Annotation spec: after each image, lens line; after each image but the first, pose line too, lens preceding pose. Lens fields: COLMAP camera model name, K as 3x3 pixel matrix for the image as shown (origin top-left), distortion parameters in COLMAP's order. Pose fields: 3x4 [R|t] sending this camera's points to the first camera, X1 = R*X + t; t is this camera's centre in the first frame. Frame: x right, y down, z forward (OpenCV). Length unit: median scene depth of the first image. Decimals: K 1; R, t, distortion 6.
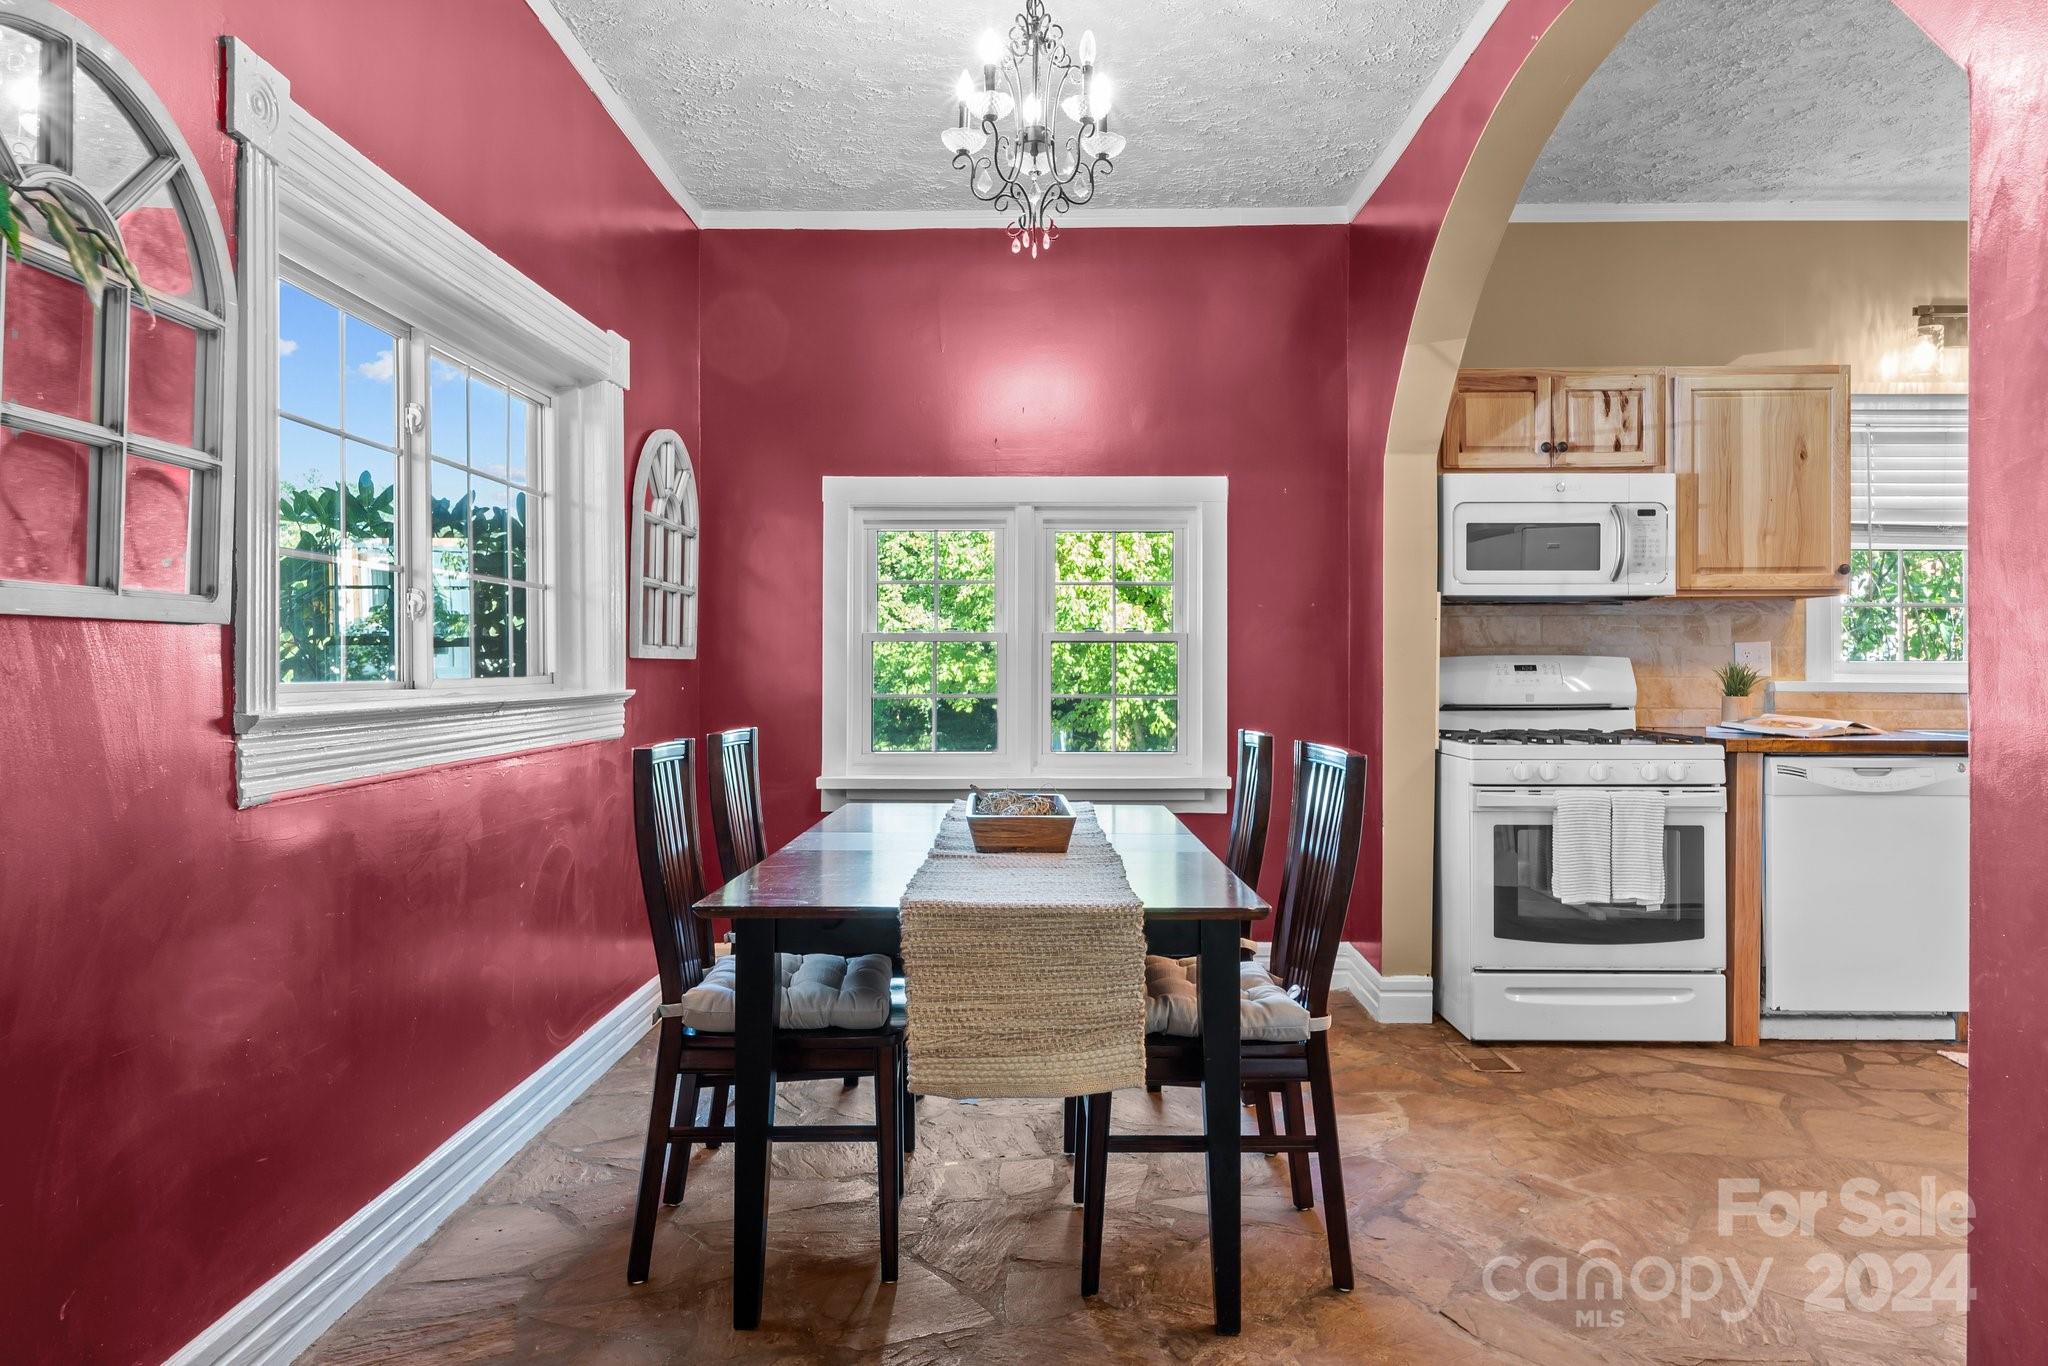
lens RADIAL K [[1276.2, 0, 1016.0], [0, 1276.2, 660.9], [0, 0, 1]] dist [0.011627, 0.001720]
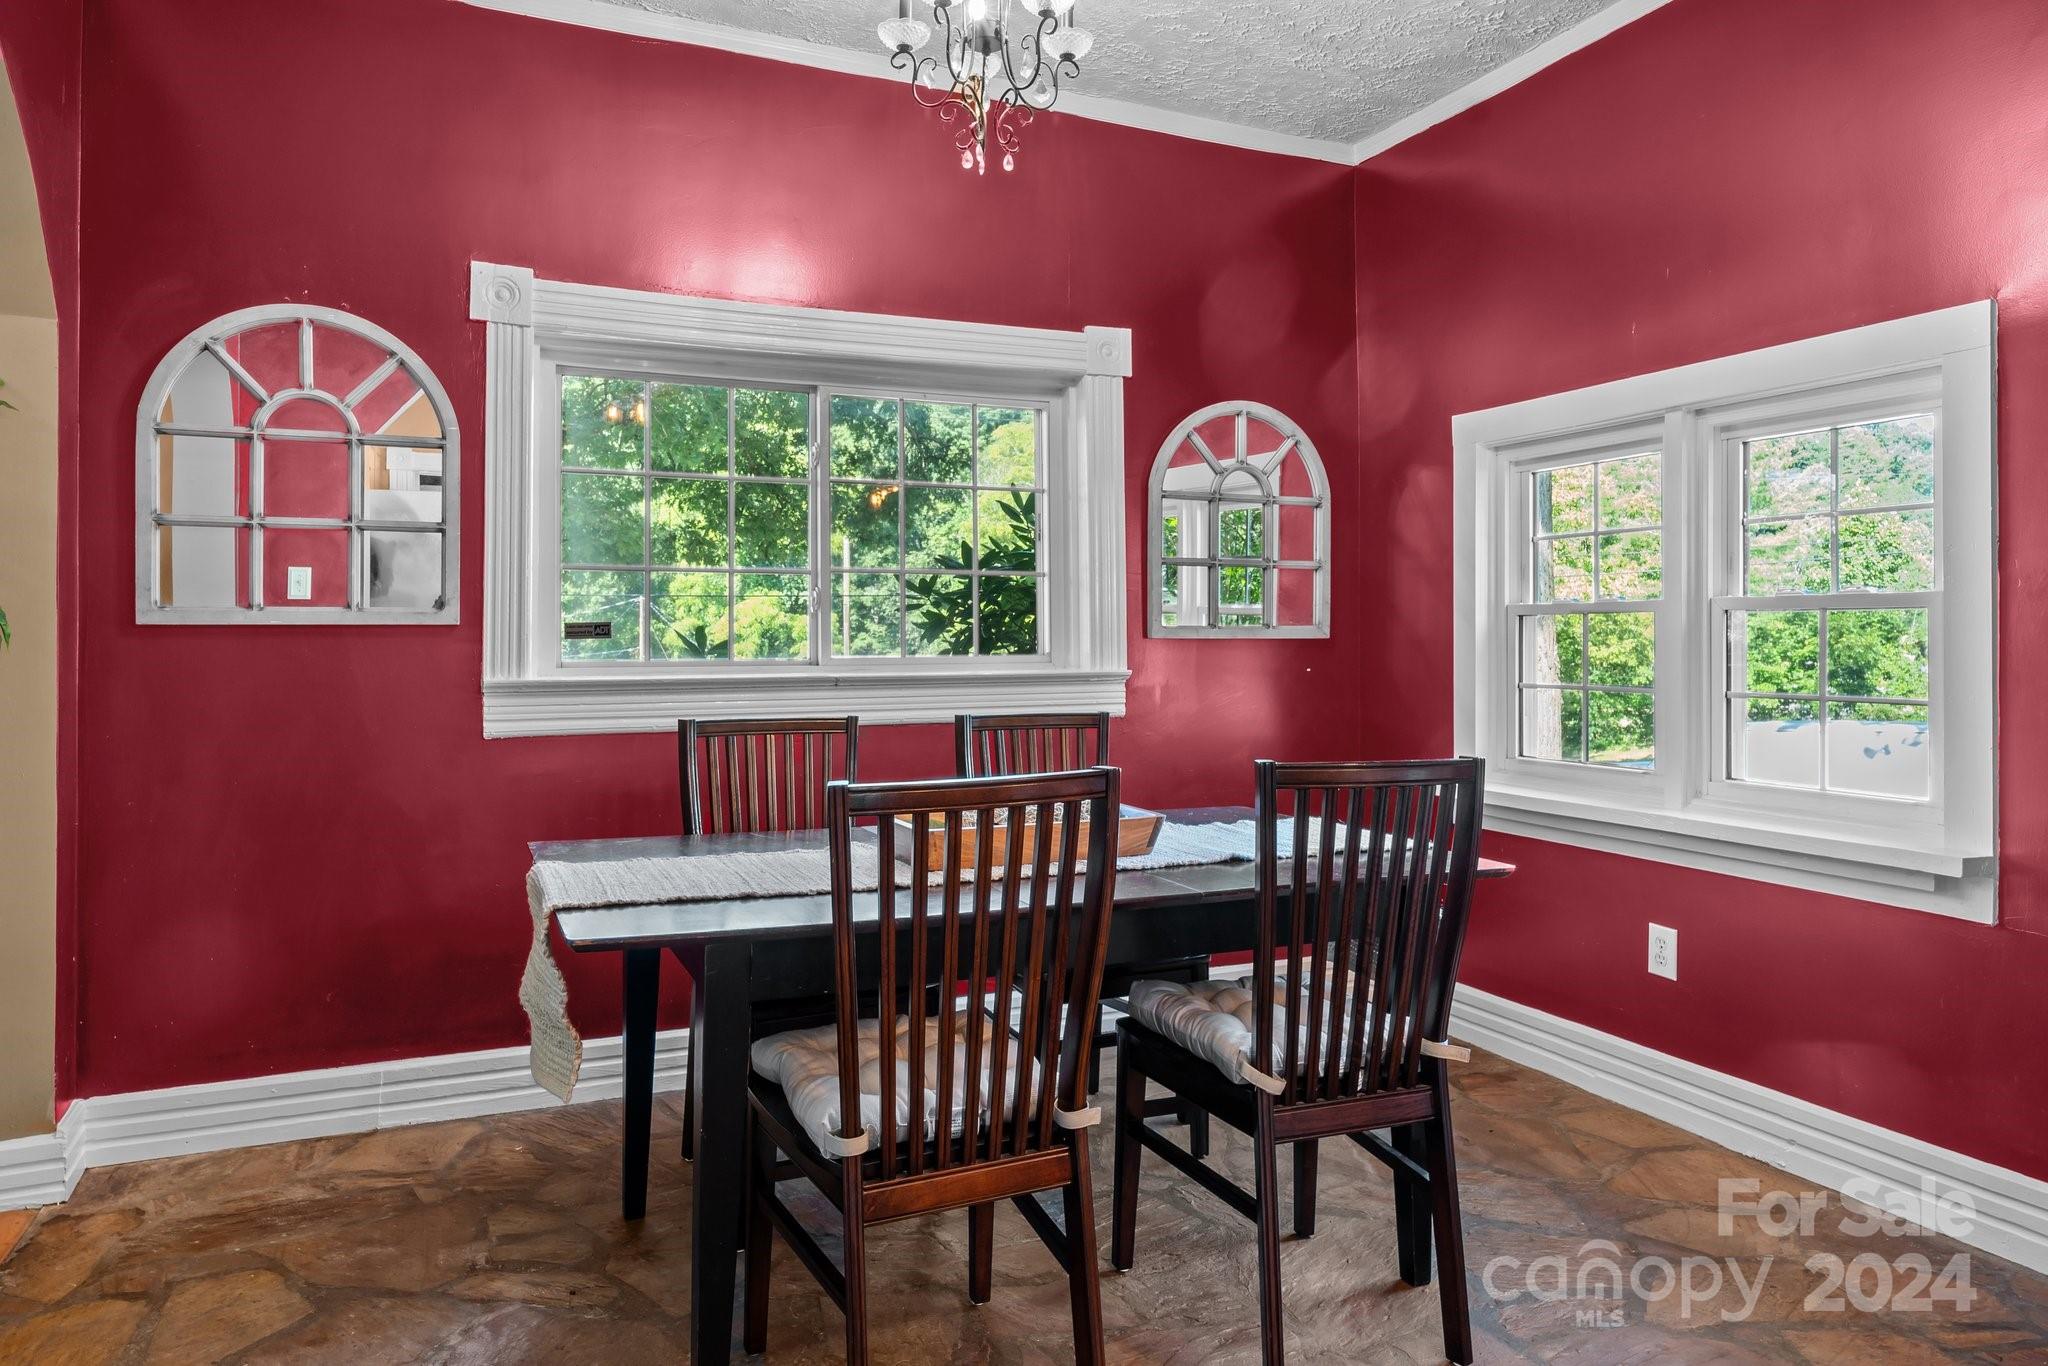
lens RADIAL K [[1287.5, 0, 1015.7], [0, 1287.5, 630.8], [0, 0, 1]] dist [0.001728, 0.003261]
pose [[0.420198, -0.005566, -0.907416, 0.538436], [0.004017, 0.999983, -0.004273, -0.003229], [0.907424, -0.001850, 0.420213, 0.433777]]
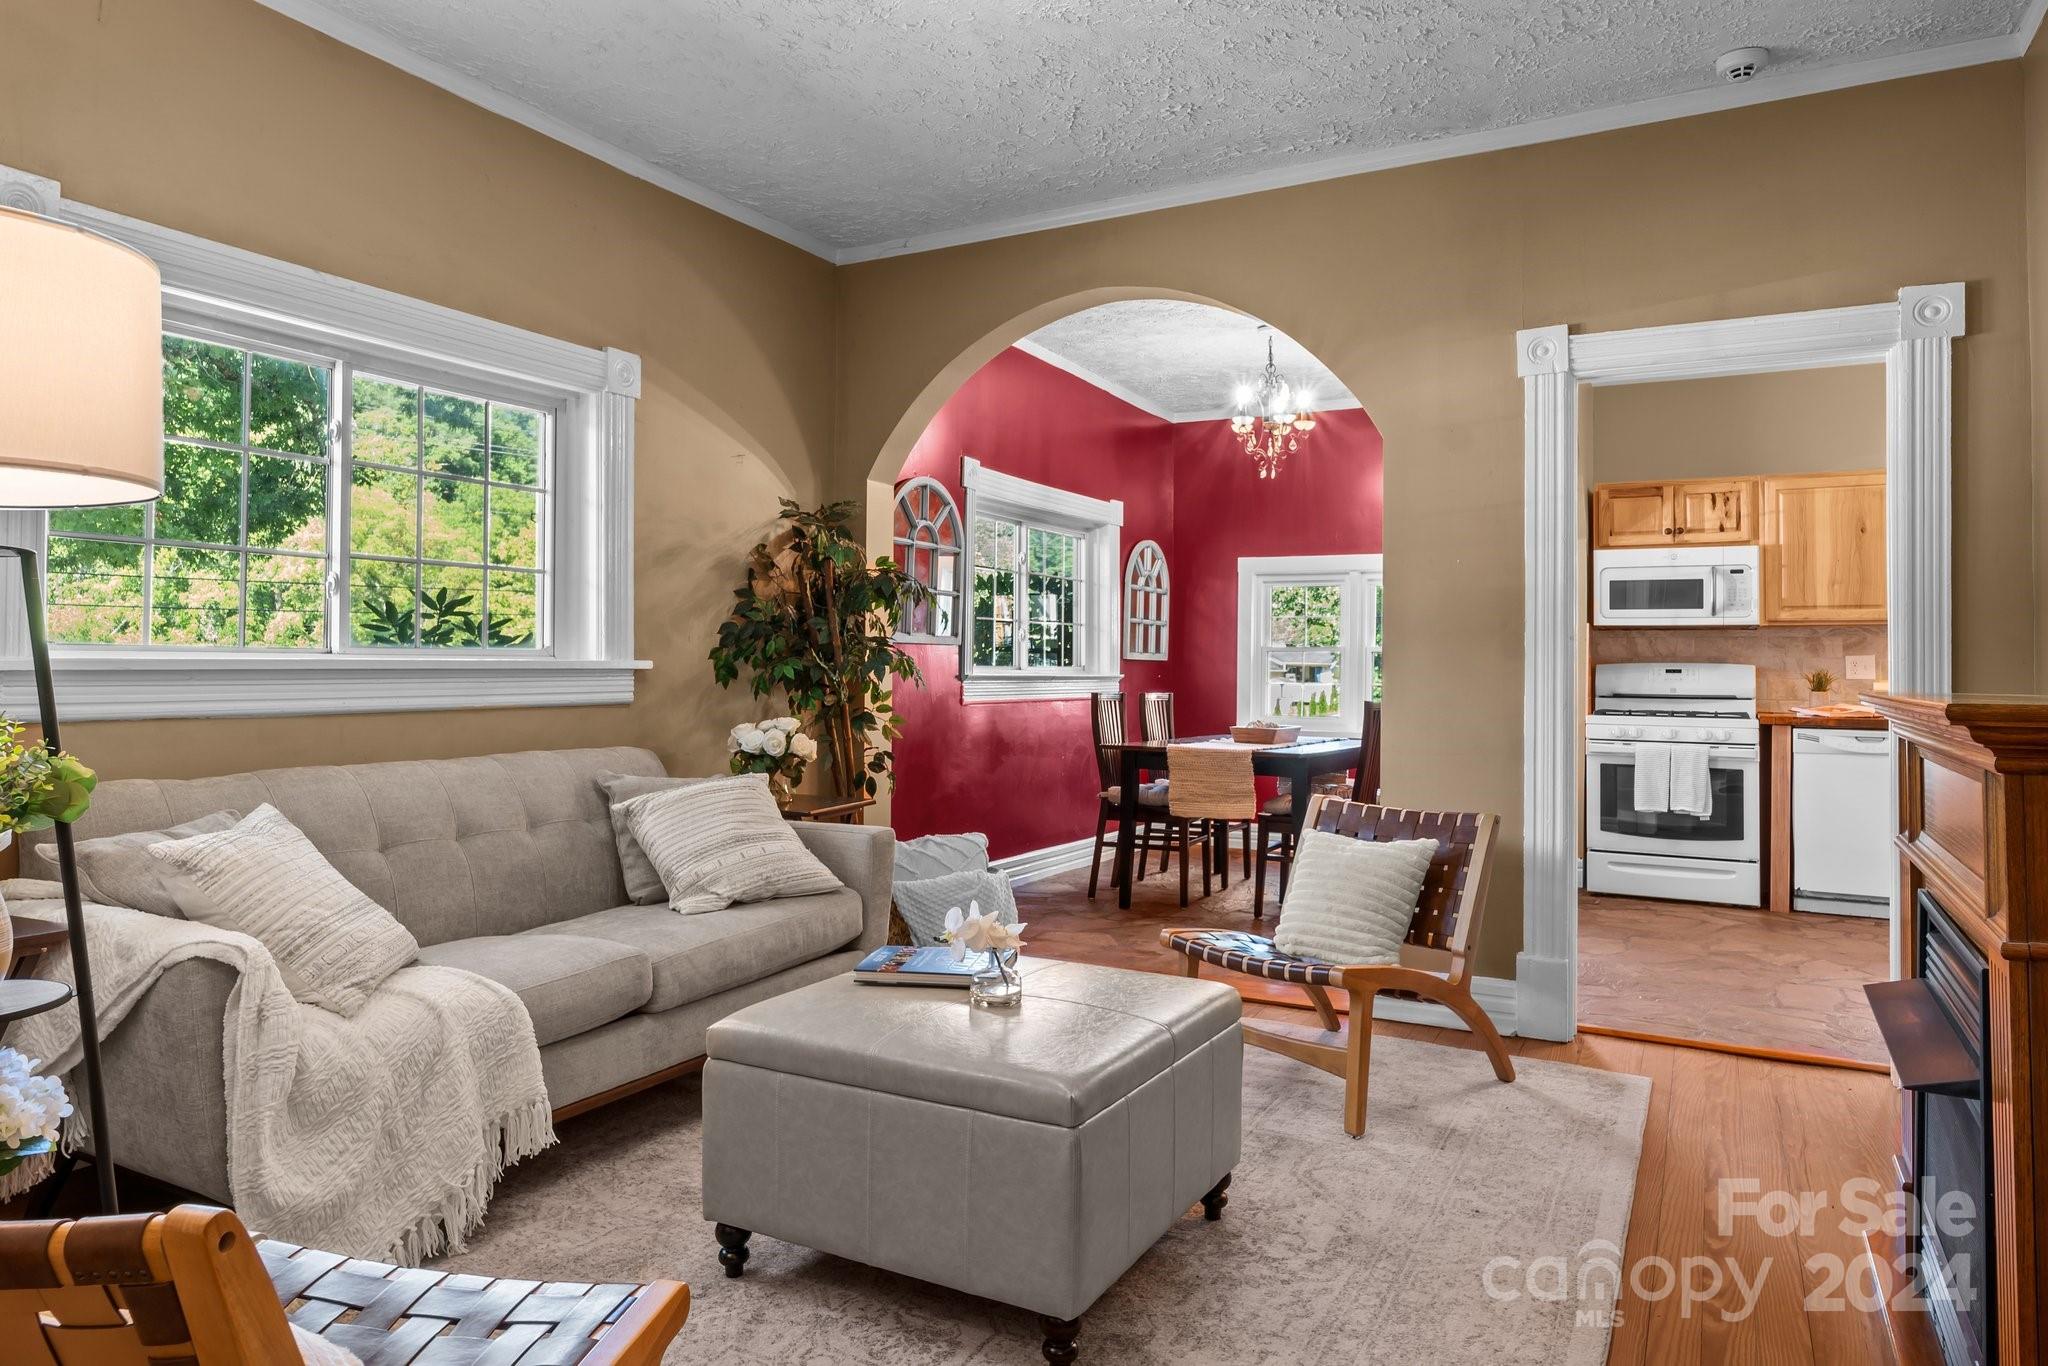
lens RADIAL K [[1287.5, 0, 1015.7], [0, 1287.5, 630.8], [0, 0, 1]] dist [0.001728, 0.003261]
pose [[0.888068, -0.001323, -0.459710, 0.434709], [-0.012271, 0.999571, -0.026582, 0.008483], [0.459548, 0.029248, 0.887671, -0.792404]]
